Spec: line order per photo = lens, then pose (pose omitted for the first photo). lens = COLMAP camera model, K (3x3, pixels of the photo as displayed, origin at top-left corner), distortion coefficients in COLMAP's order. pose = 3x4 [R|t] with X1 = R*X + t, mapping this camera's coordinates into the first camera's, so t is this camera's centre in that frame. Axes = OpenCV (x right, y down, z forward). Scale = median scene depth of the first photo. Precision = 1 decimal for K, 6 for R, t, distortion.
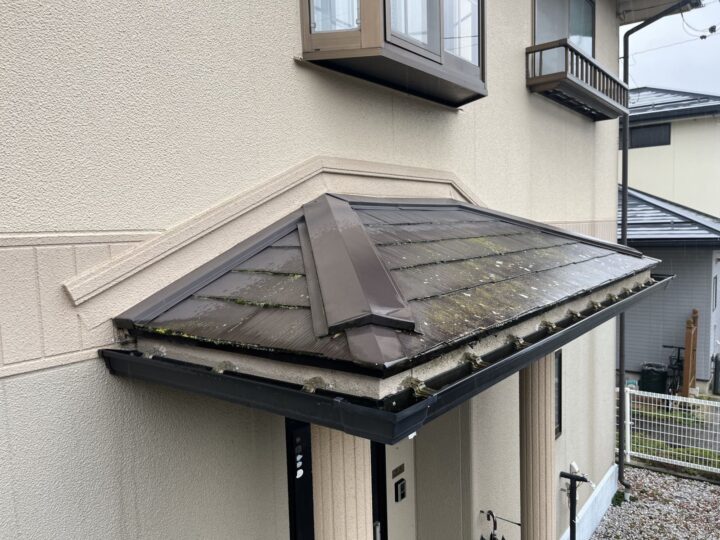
lens RADIAL K [[556.4, 0, 360.0], [0, 556.4, 270.0], [0, 0, 1]] dist [0.081802, -0.131312]
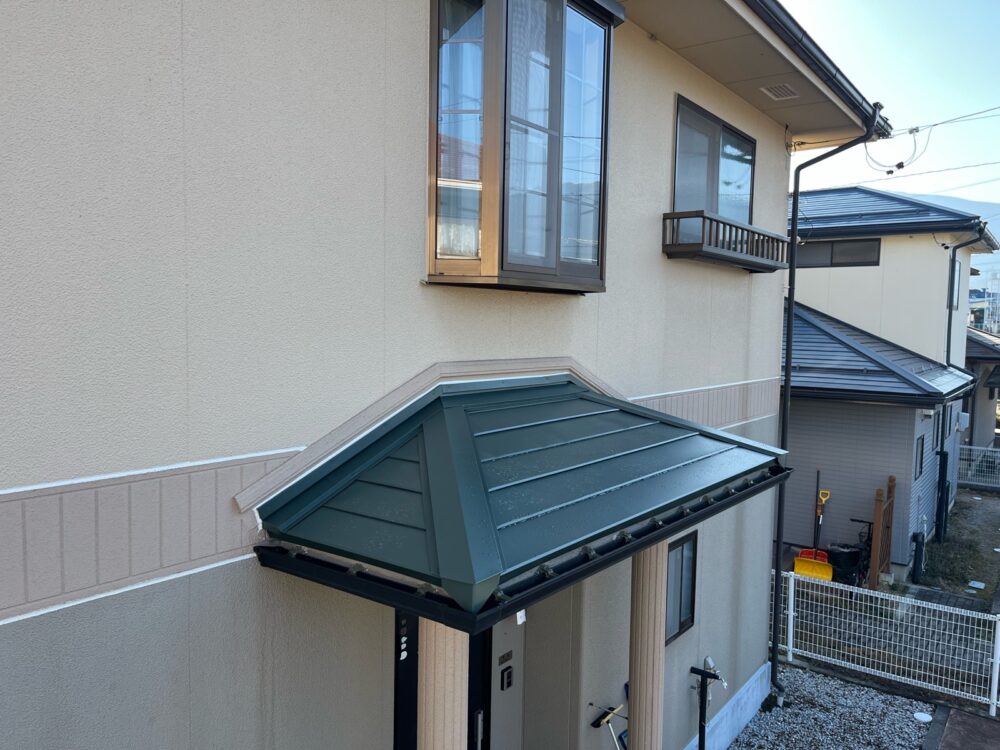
lens RADIAL K [[760.0, 0, 504.1], [0, 760.0, 372.9], [0, 0, 1]] dist [0.067504, -0.090523]
pose [[0.998614, 0.048910, 0.019428, 0.012418], [-0.048600, 0.998688, -0.016138, -0.074554], [-0.020192, 0.015171, 0.999681, -0.220872]]
